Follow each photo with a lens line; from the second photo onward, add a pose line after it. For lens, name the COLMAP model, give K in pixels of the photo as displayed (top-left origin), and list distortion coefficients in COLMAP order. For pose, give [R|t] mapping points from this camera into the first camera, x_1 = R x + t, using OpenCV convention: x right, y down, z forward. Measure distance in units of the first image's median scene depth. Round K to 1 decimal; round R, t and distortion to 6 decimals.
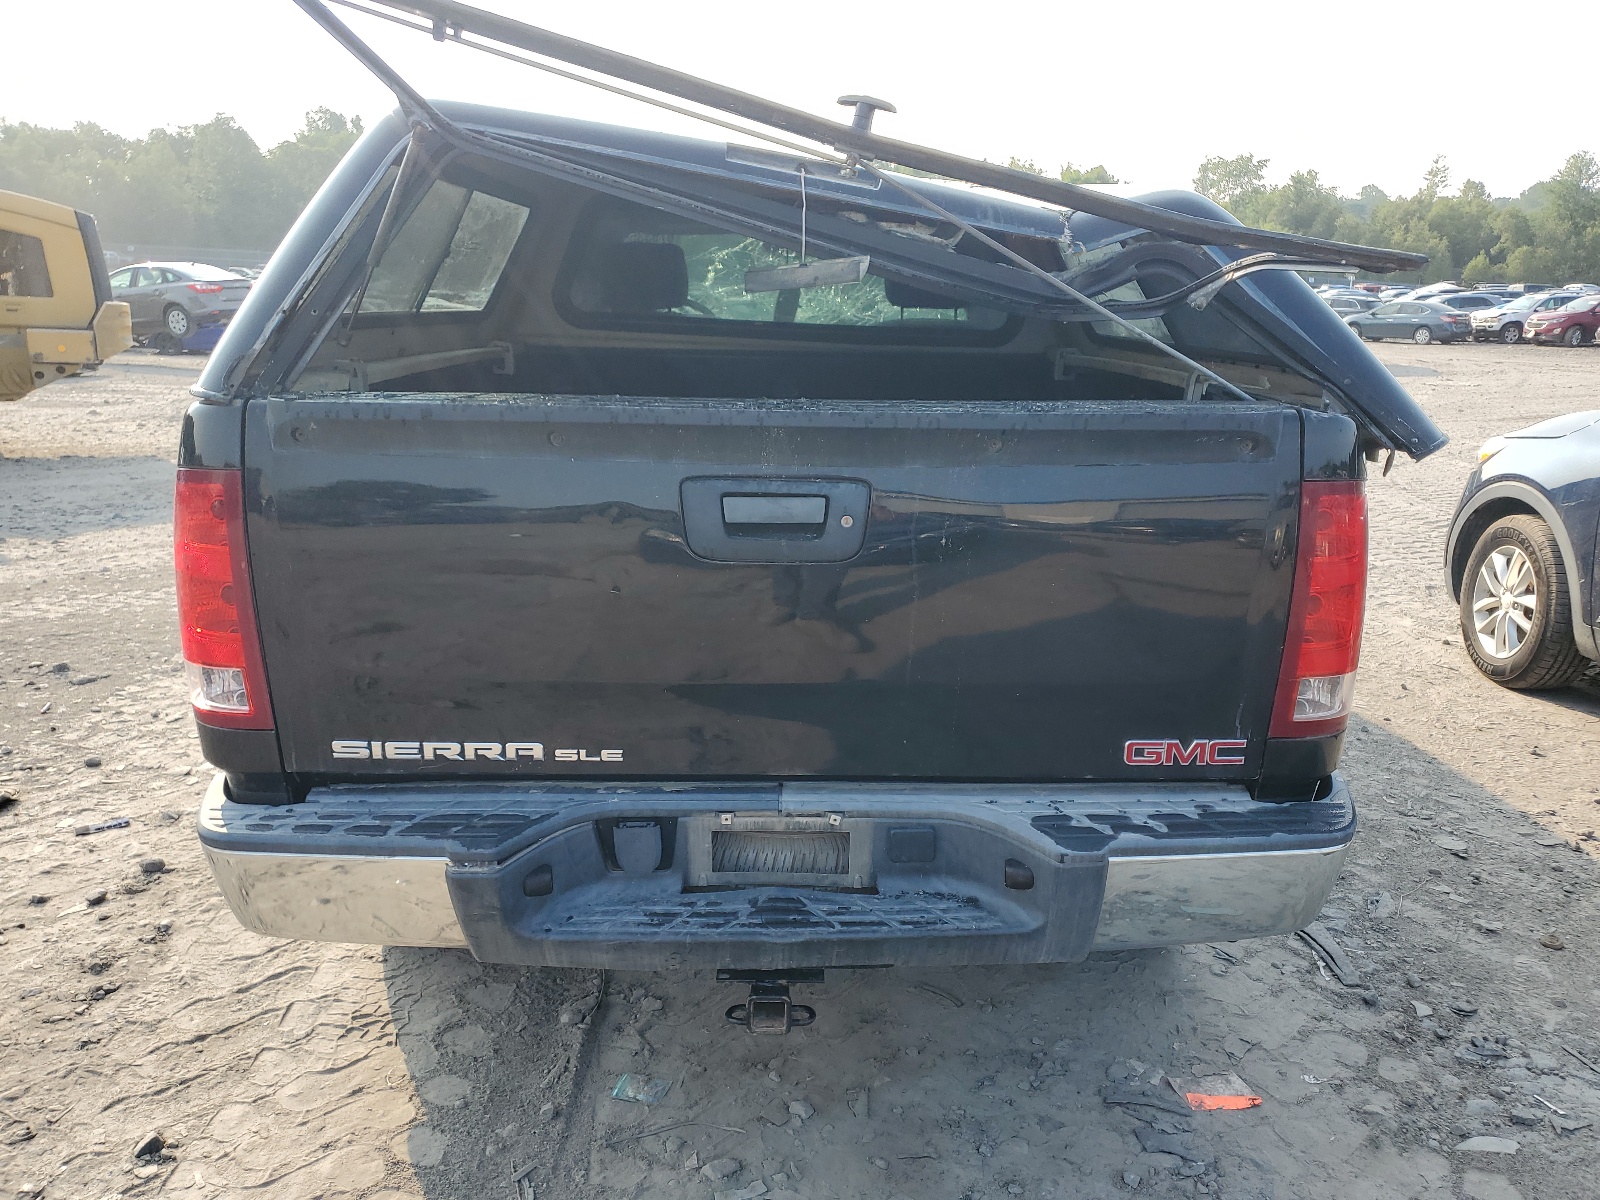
lens RADIAL K [[1282.1, 0, 800.0], [0, 1282.1, 600.0], [0, 0, 1]] dist [0.067467, -0.001727]
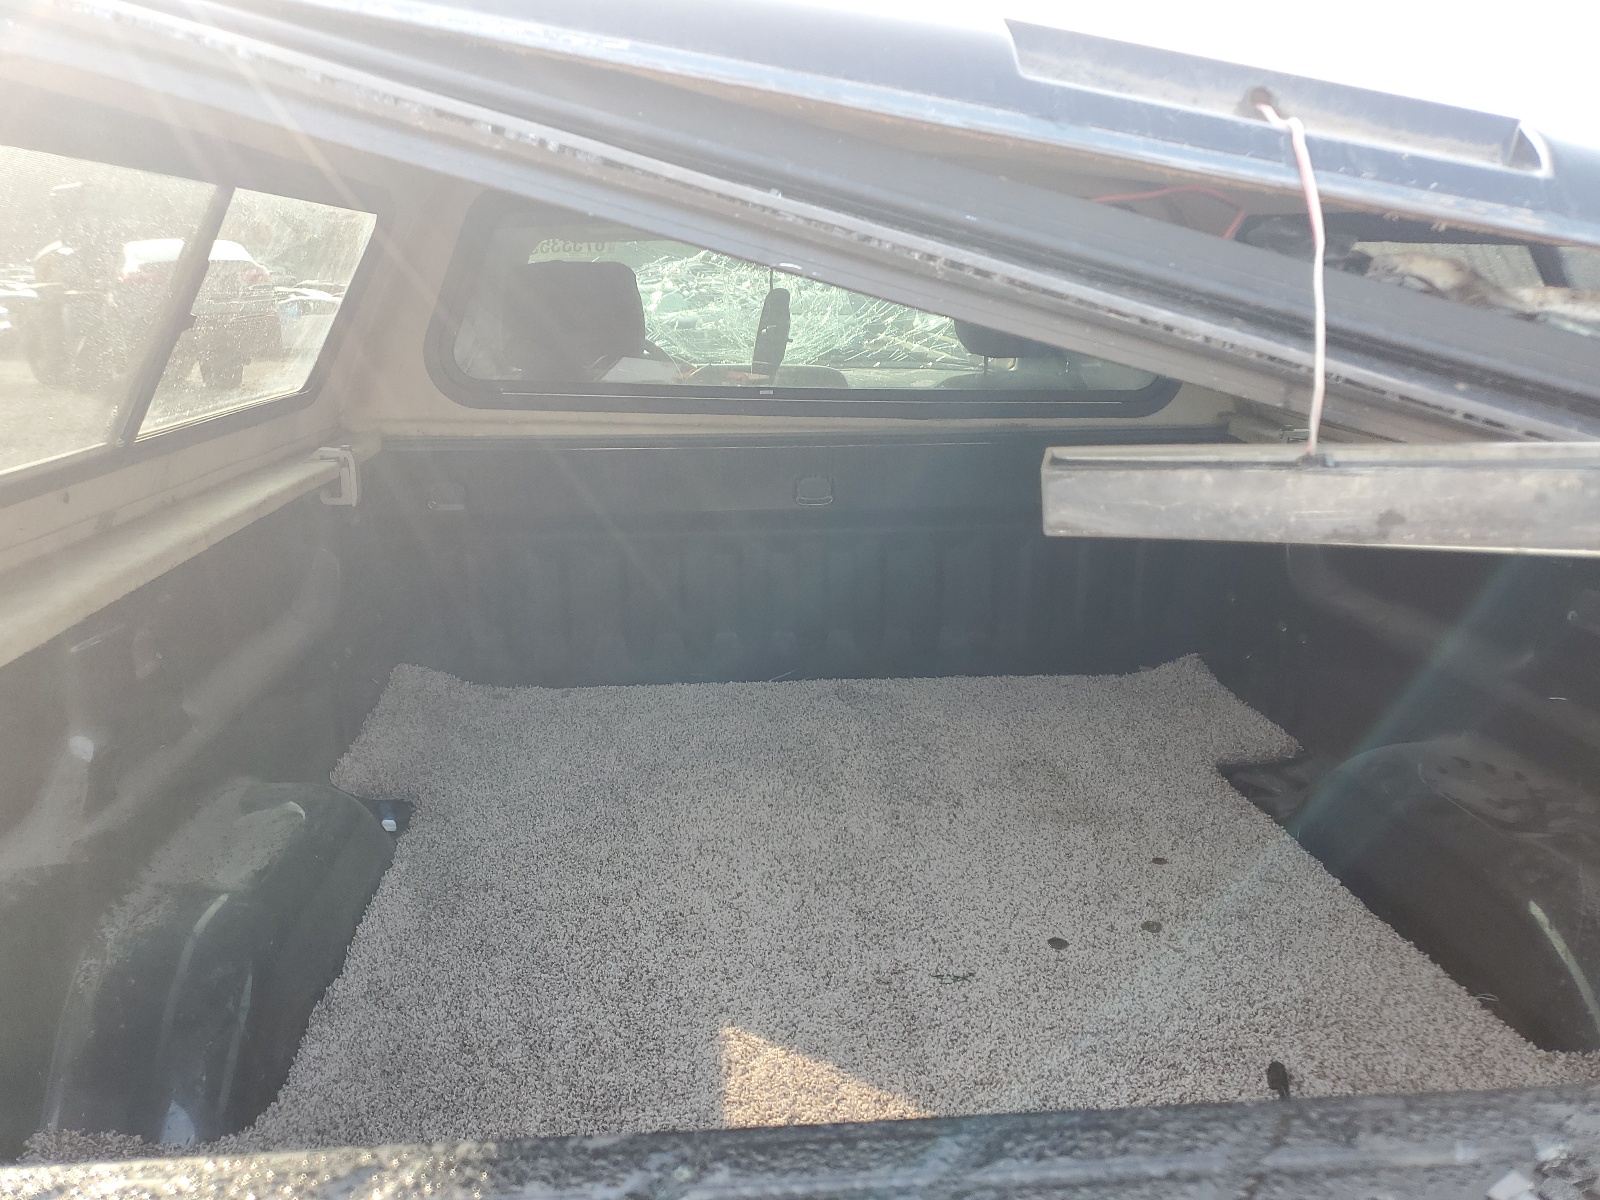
lens RADIAL K [[1282.1, 0, 800.0], [0, 1282.1, 600.0], [0, 0, 1]] dist [0.067467, -0.001727]
pose [[0.996817, -0.031735, 0.073133, -0.075567], [0.030910, 0.999445, 0.012388, -0.142022], [-0.073486, -0.010088, 0.997245, 0.439845]]
